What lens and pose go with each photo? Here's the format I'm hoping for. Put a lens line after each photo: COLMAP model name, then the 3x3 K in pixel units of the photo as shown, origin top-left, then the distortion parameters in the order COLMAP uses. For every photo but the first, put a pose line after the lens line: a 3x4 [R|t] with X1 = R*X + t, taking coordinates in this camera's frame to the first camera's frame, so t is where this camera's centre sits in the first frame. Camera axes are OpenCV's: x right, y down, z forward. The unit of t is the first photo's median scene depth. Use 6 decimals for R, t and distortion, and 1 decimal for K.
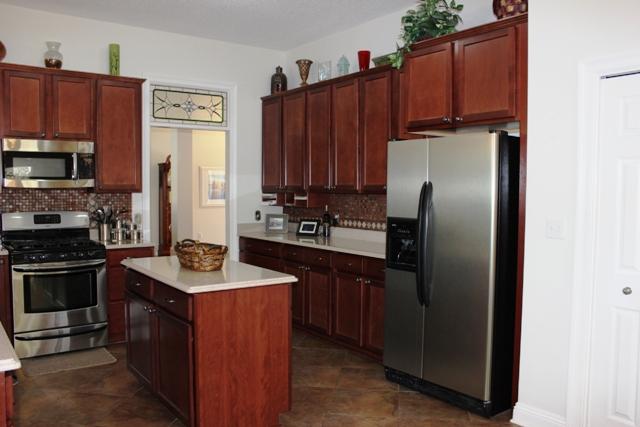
lens RADIAL K [[541.0, 0, 322.3], [0, 541.0, 212.2], [0, 0, 1]] dist [-0.110558, 0.038937]
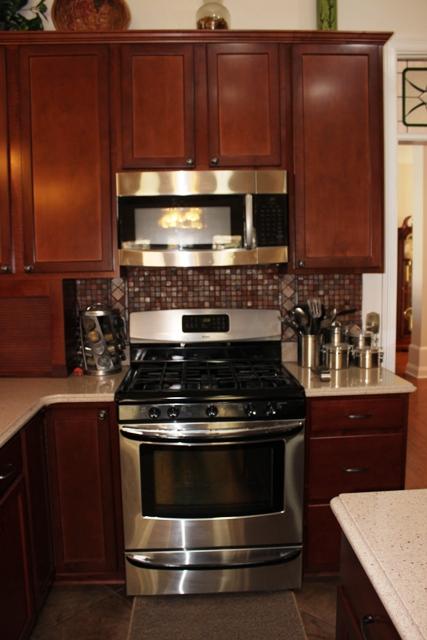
lens RADIAL K [[541.0, 0, 213.8], [0, 541.0, 318.4], [0, 0, 1]] dist [-0.110558, 0.038937]
pose [[0.826186, 0.039783, -0.561991, -0.194817], [-0.005299, 0.998008, 0.062858, -0.025853], [0.563373, -0.048955, 0.824751, 0.522498]]
